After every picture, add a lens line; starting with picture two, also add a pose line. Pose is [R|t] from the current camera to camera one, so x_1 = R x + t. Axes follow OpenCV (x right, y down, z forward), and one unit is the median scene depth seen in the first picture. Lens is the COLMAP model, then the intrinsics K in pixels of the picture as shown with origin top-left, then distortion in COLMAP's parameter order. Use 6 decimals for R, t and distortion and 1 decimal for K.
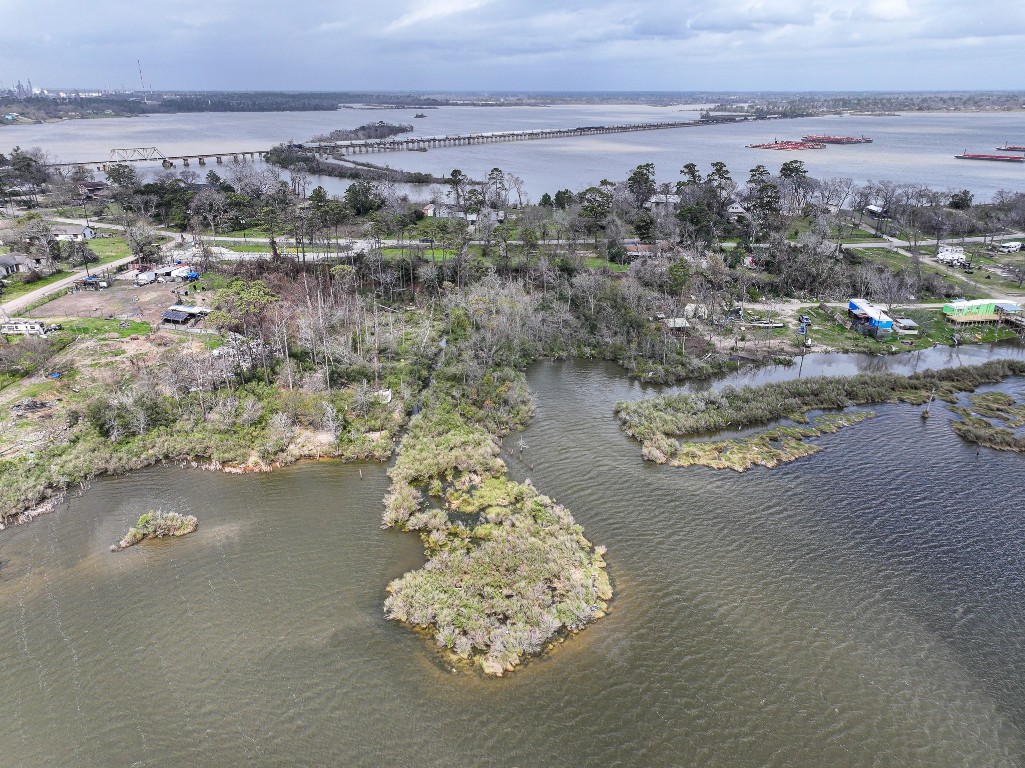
lens RADIAL K [[720.3, 0, 516.6], [0, 720.3, 386.0], [0, 0, 1]] dist [-0.003835, 0.026284]
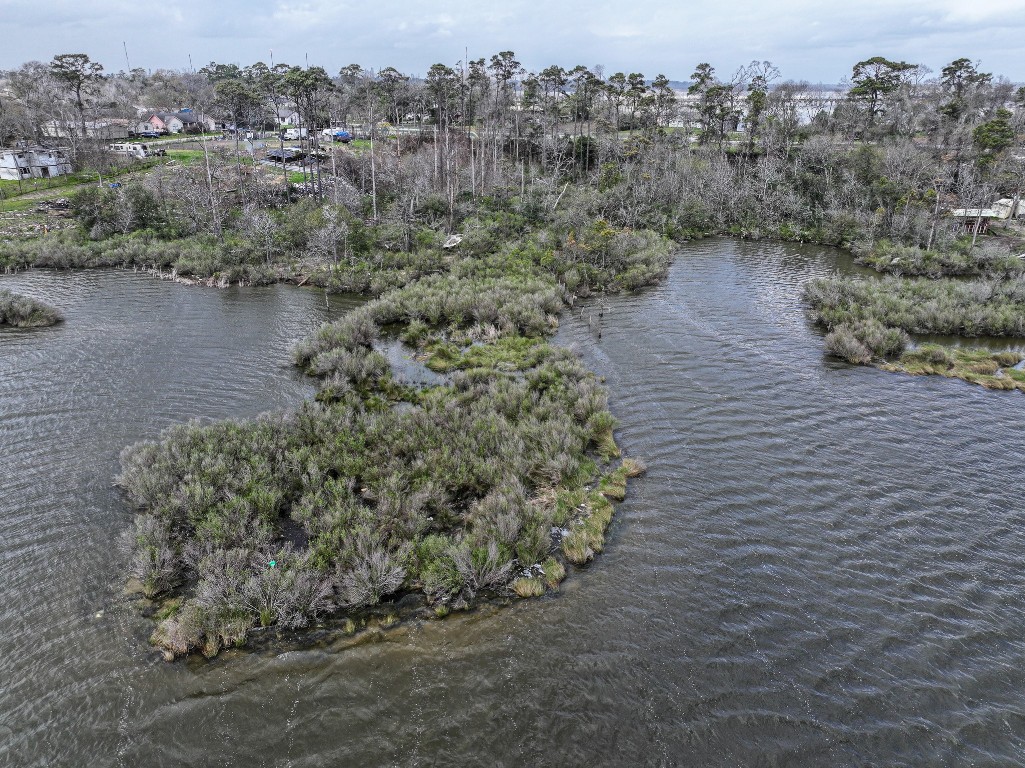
lens RADIAL K [[720.3, 0, 516.6], [0, 720.3, 386.0], [0, 0, 1]] dist [-0.003835, 0.026284]
pose [[0.922158, 0.153970, -0.354849, 0.101232], [-0.152733, 0.987760, 0.031681, 0.089143], [0.355383, 0.024982, 0.934387, 0.284214]]
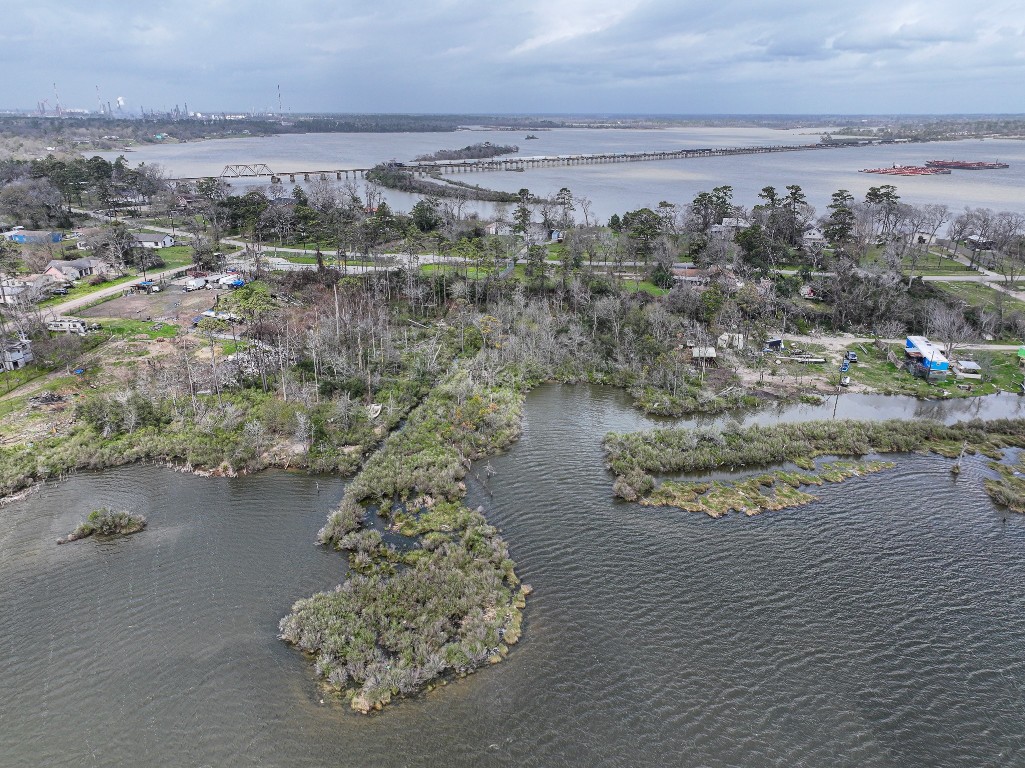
lens RADIAL K [[720.3, 0, 516.6], [0, 720.3, 386.0], [0, 0, 1]] dist [-0.003835, 0.026284]
pose [[0.987420, 0.057932, -0.147123, 0.114708], [-0.061942, 0.997819, -0.022820, -0.006638], [0.145480, 0.031647, 0.988855, 0.032972]]
